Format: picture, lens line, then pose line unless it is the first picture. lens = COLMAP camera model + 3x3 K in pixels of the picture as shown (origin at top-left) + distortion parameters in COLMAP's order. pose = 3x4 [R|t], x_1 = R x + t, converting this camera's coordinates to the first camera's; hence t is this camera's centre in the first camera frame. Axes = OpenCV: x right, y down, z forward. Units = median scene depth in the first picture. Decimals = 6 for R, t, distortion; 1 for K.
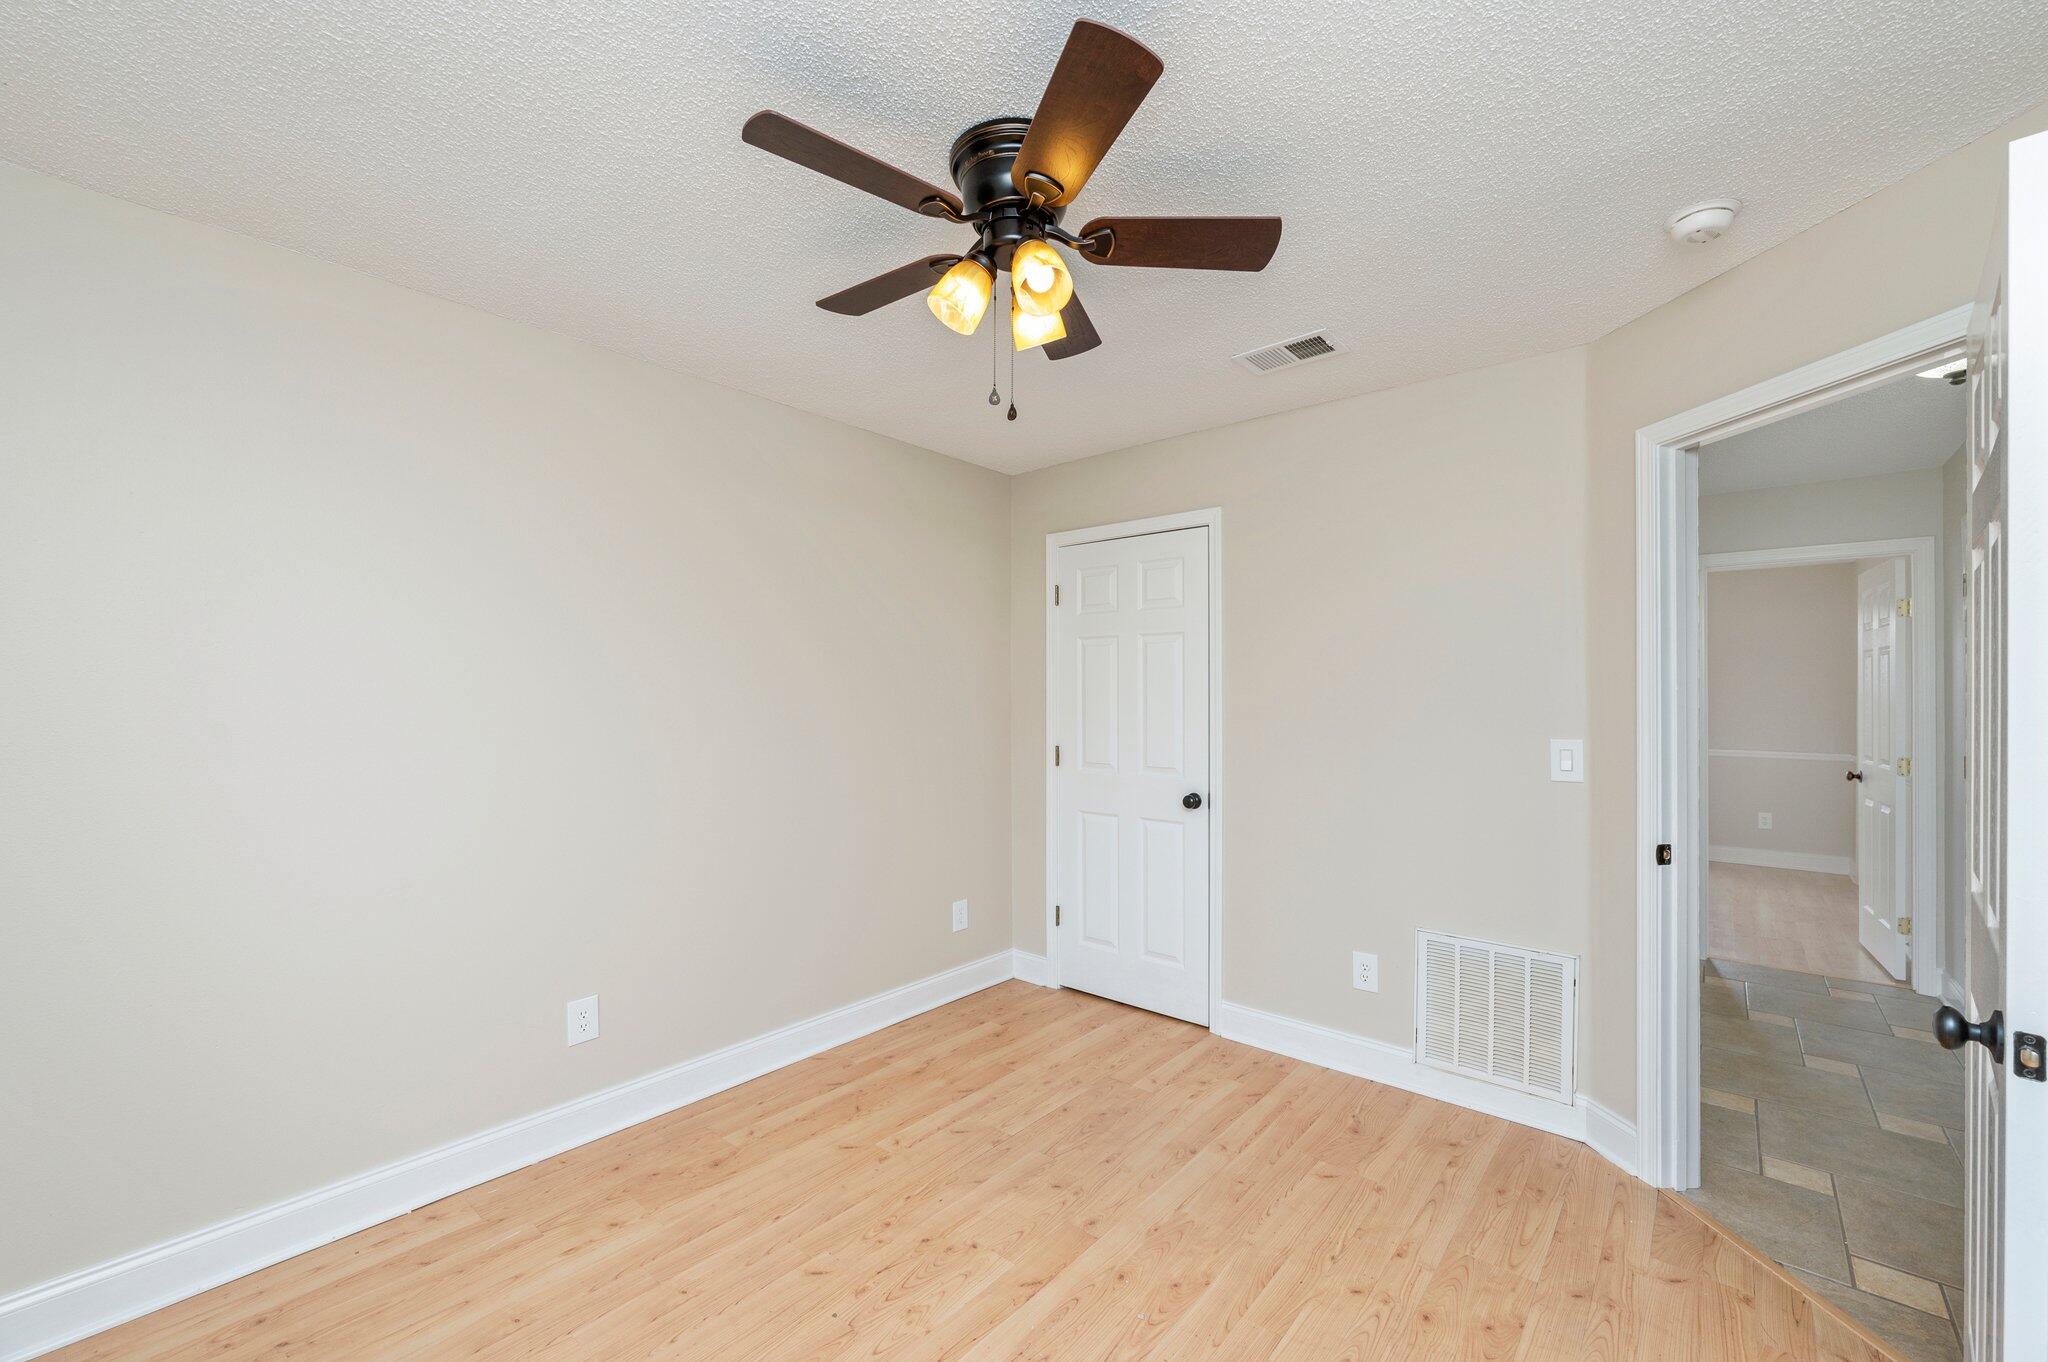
lens RADIAL K [[823.9, 0, 1032.0], [0, 823.9, 686.3], [0, 0, 1]] dist [-0.007204, 0.000252]
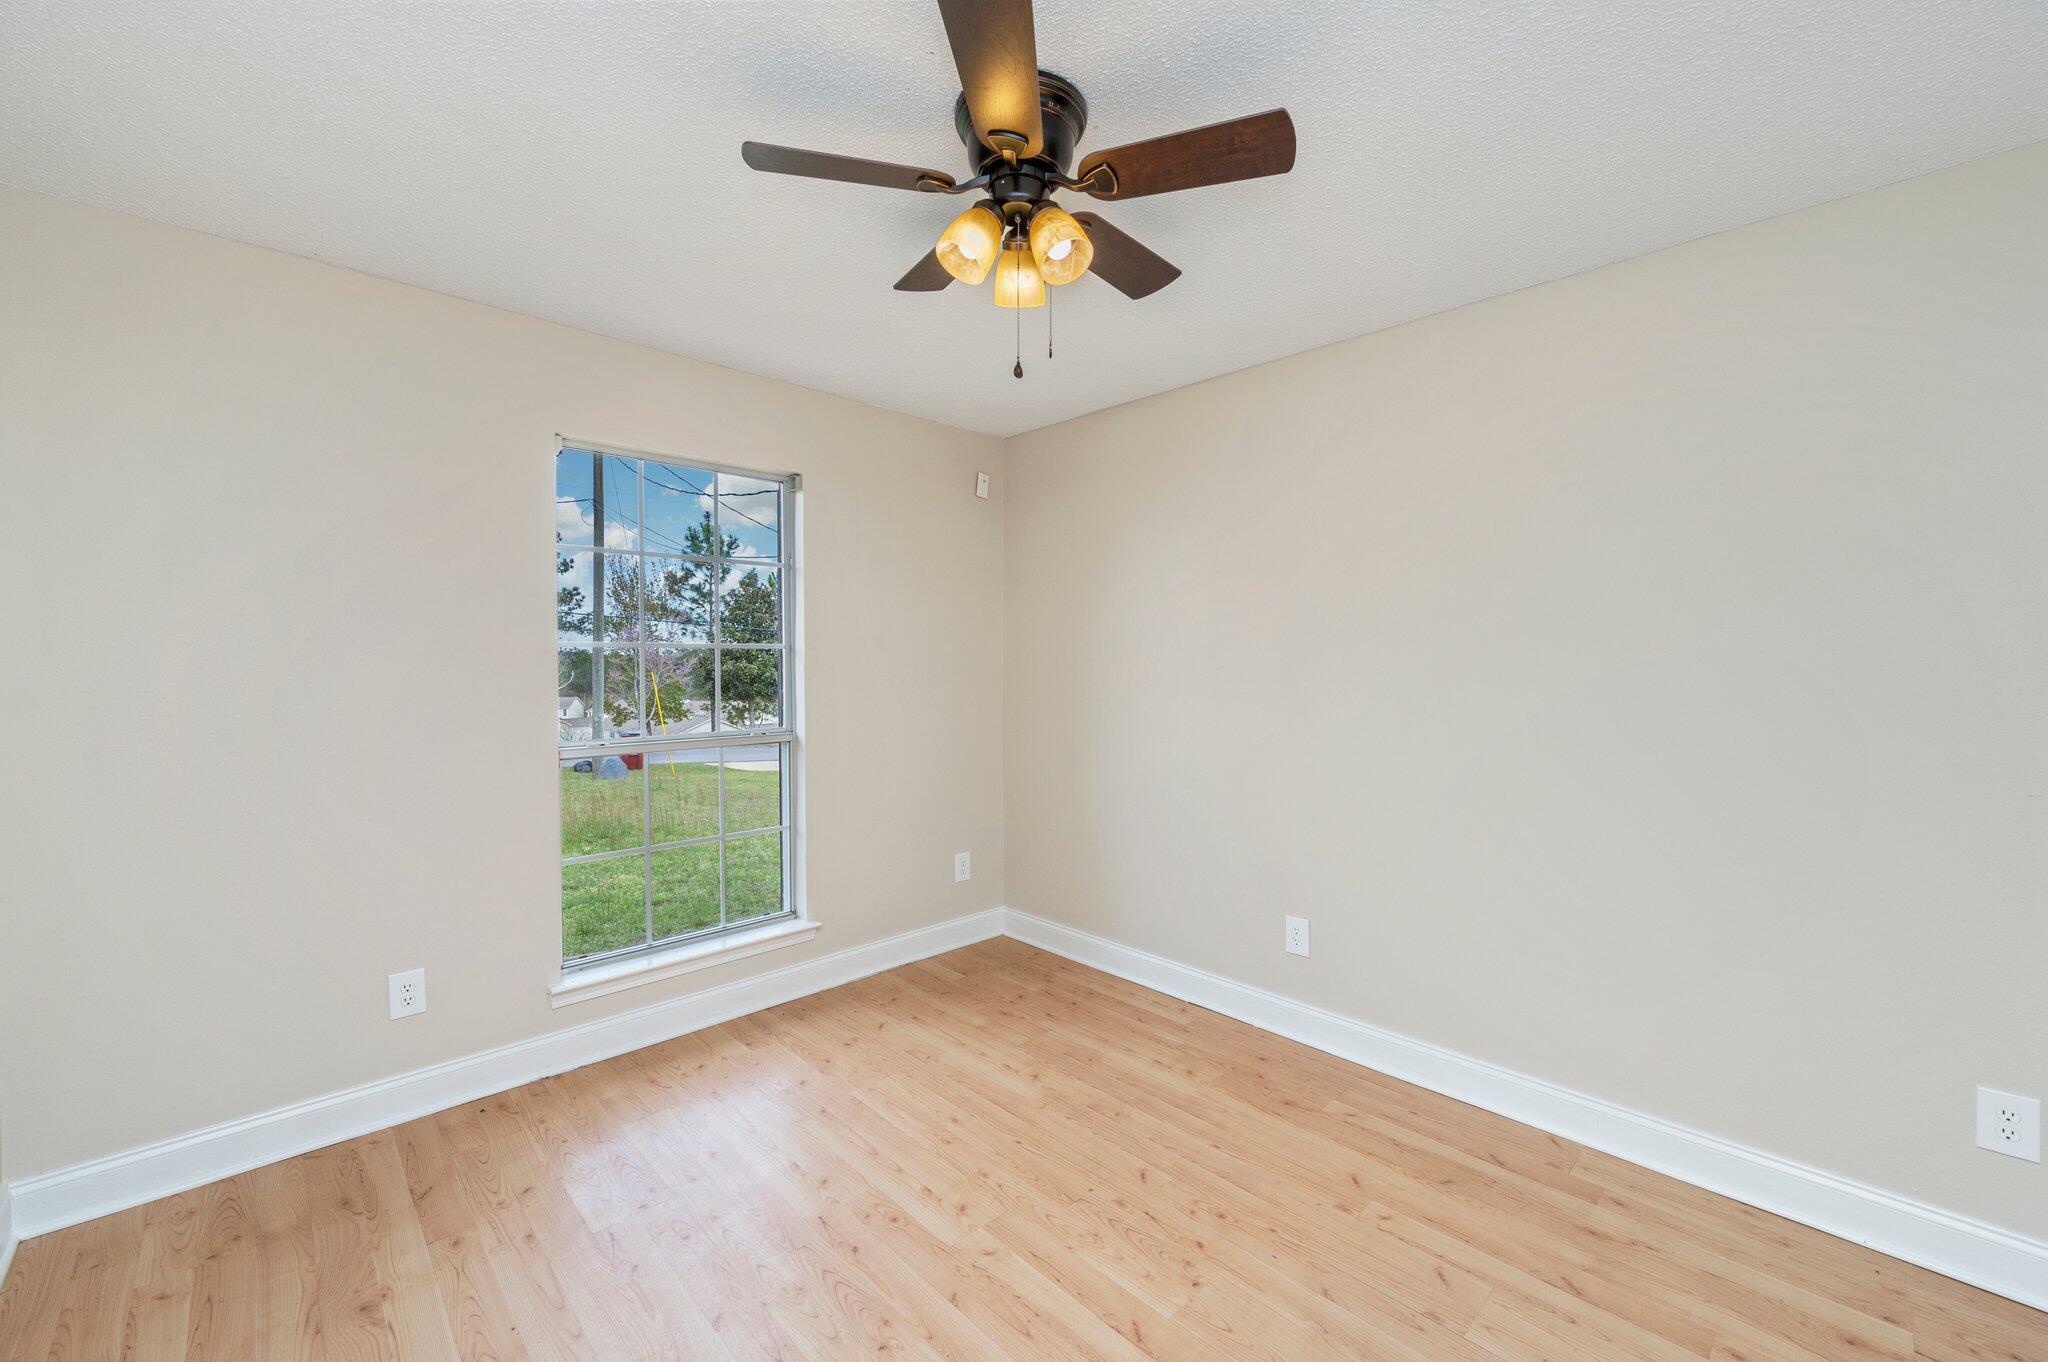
lens RADIAL K [[823.9, 0, 1032.2], [0, 823.9, 676.7], [0, 0, 1]] dist [-0.007204, 0.000252]
pose [[-0.103556, 0.013600, -0.994531, 0.720149], [0.005264, 0.999900, 0.013126, 0.021590], [0.994610, -0.003876, -0.103617, 0.822501]]
